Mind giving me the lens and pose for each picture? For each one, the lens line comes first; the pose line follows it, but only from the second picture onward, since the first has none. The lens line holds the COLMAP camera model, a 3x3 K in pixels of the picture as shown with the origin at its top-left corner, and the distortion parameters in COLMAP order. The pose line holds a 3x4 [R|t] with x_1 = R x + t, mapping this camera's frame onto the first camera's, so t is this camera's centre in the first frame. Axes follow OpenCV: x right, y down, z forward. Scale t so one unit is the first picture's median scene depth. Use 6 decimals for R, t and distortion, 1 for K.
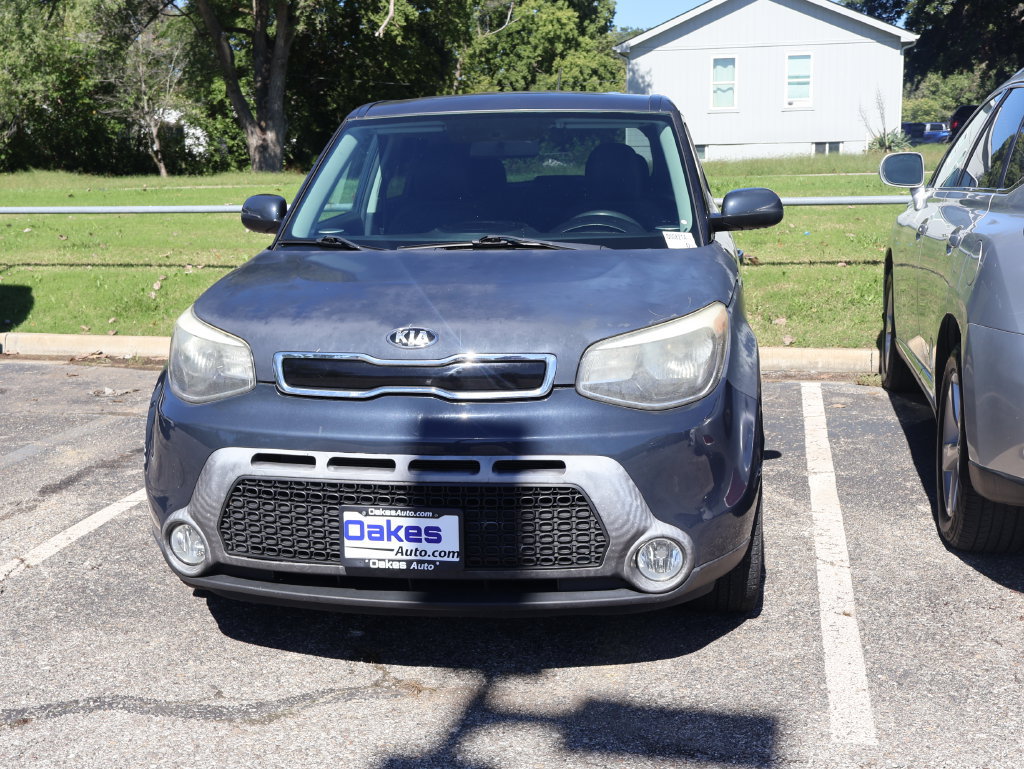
lens RADIAL K [[1206.6, 0, 508.3], [0, 1206.6, 384.6], [0, 0, 1]] dist [-0.000521, -0.004500]
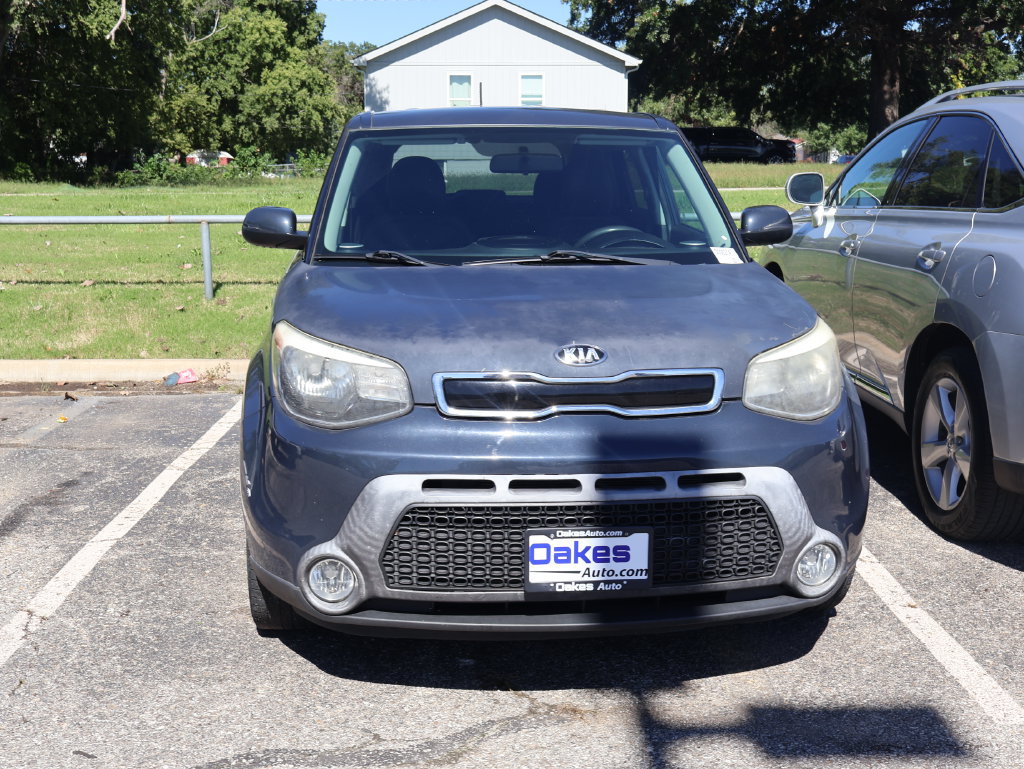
lens RADIAL K [[1205.5, 0, 507.2], [0, 1205.5, 380.2], [0, 0, 1]] dist [0.000265, -0.011352]
pose [[0.970224, -0.025582, 0.240855, -0.355793], [0.028955, 0.999526, -0.010475, -0.009107], [-0.240473, 0.017137, 0.970505, 0.057082]]
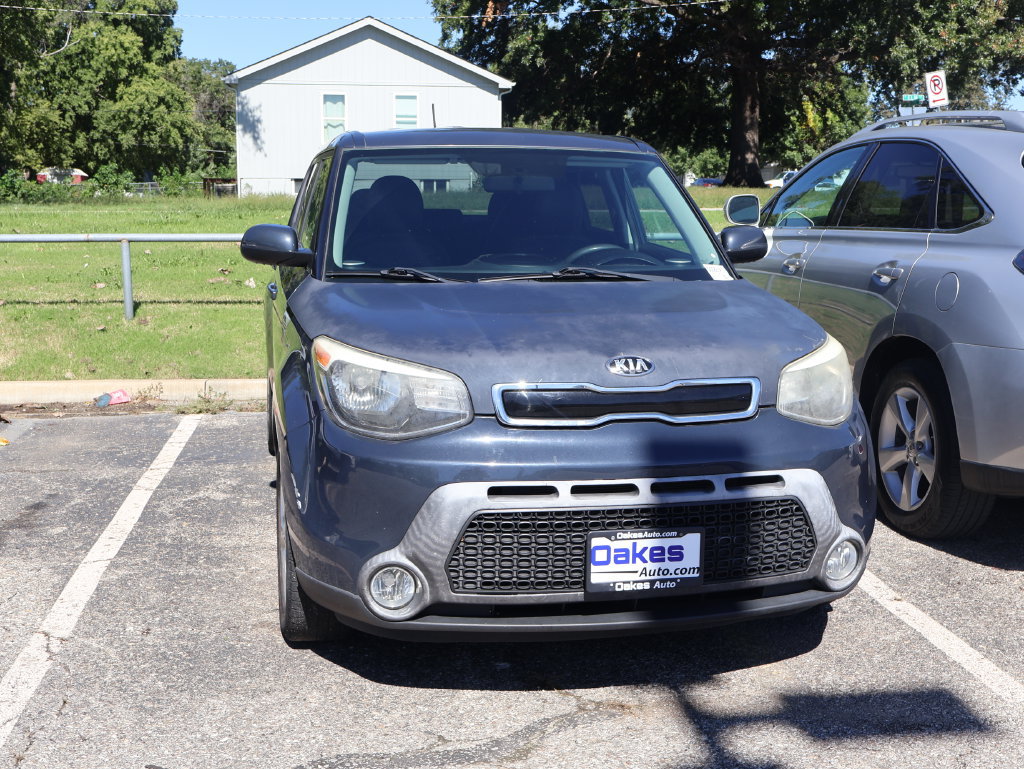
lens RADIAL K [[1205.7, 0, 508.3], [0, 1205.7, 386.9], [0, 0, 1]] dist [0.002528, -0.016009]
pose [[0.935294, -0.033365, 0.352294, -0.514903], [0.042314, 0.998947, -0.017731, -0.006482], [-0.351331, 0.031491, 0.935721, 0.064568]]
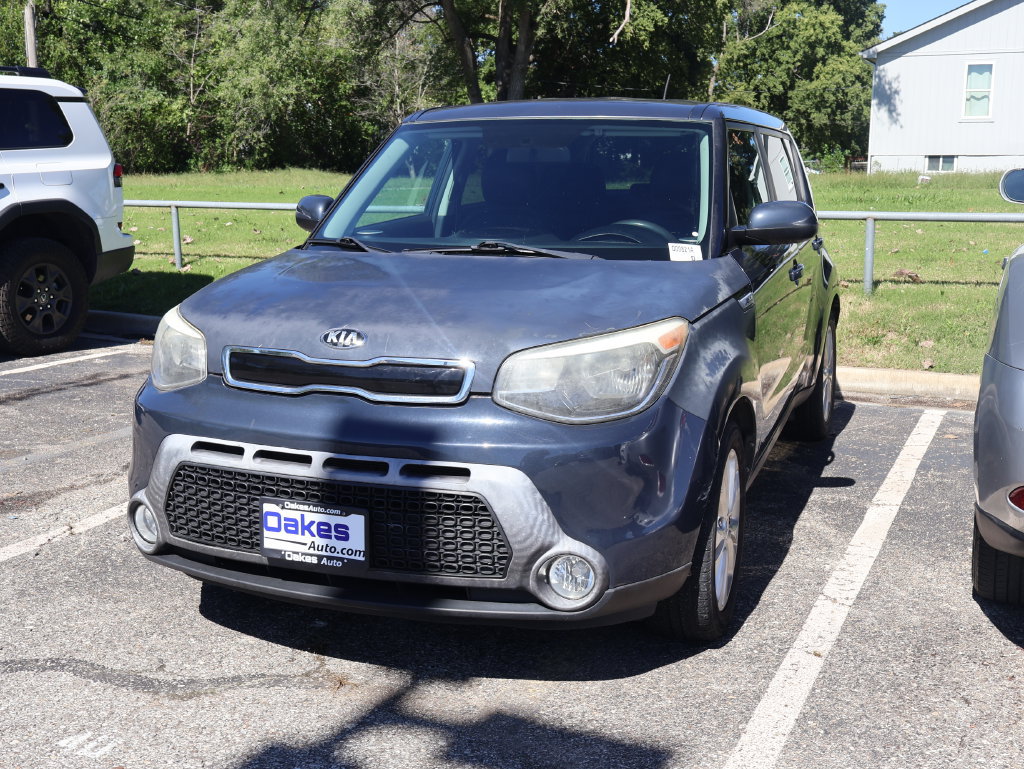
lens RADIAL K [[1205.5, 0, 507.2], [0, 1205.5, 380.2], [0, 0, 1]] dist [0.000265, -0.011352]
pose [[0.977172, 0.056088, -0.204912, 0.252709], [-0.057552, 0.998342, -0.001184, -0.009607], [0.204506, 0.012950, 0.978780, 0.029187]]
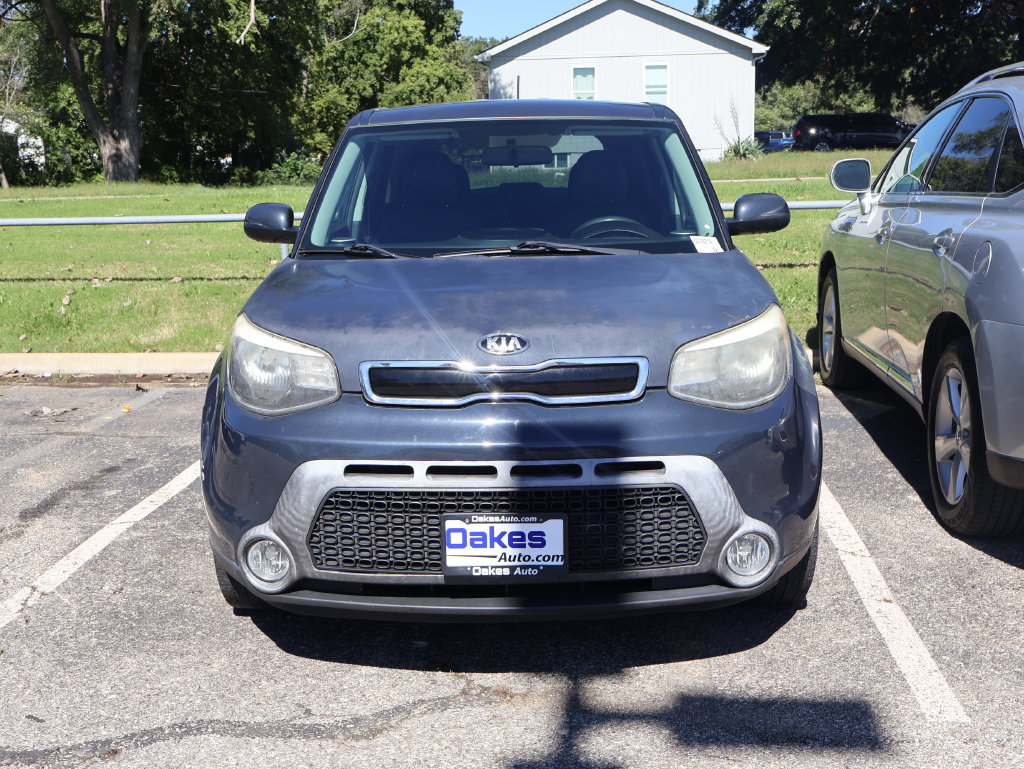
lens RADIAL K [[1206.3, 0, 507.3], [0, 1206.3, 389.9], [0, 0, 1]] dist [0.000856, -0.000661]
pose [[0.991873, -0.026988, 0.124333, -0.191377], [0.027339, 0.999626, -0.001125, 0.000359], [-0.124256, 0.004515, 0.992240, 0.005965]]
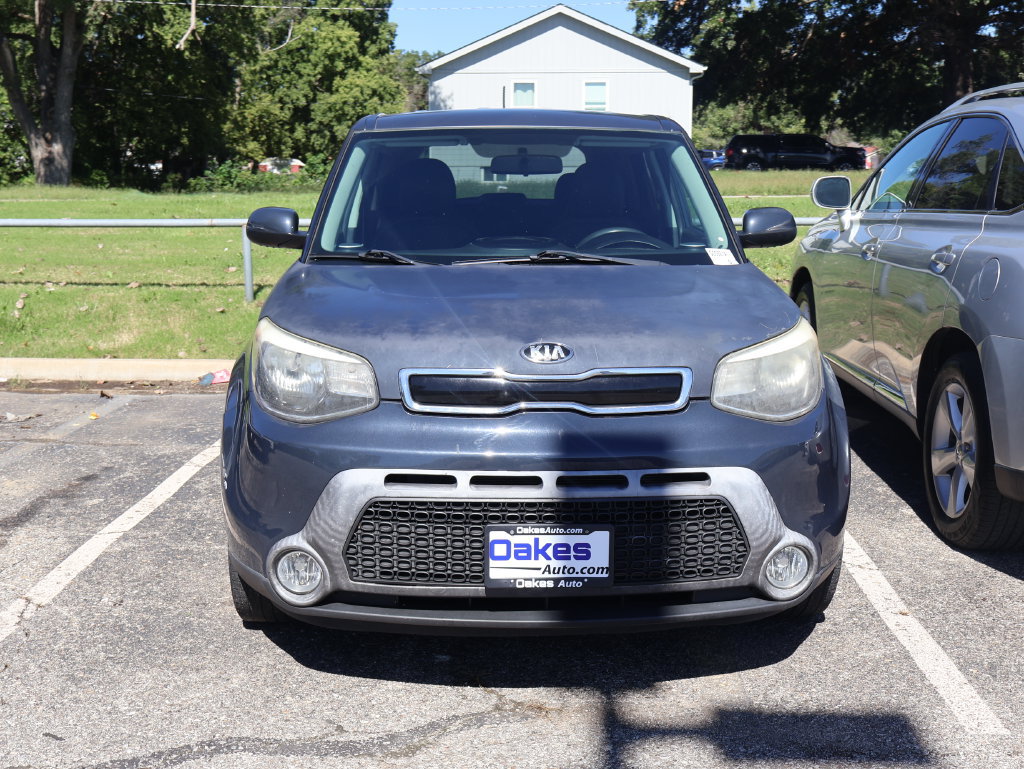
lens RADIAL K [[1205.5, 0, 507.2], [0, 1205.5, 380.2], [0, 0, 1]] dist [0.000265, -0.011352]
pose [[0.982725, -0.012786, 0.184629, -0.278449], [0.016448, 0.999697, -0.018319, 0.001376], [-0.184339, 0.021040, 0.982637, 0.035592]]
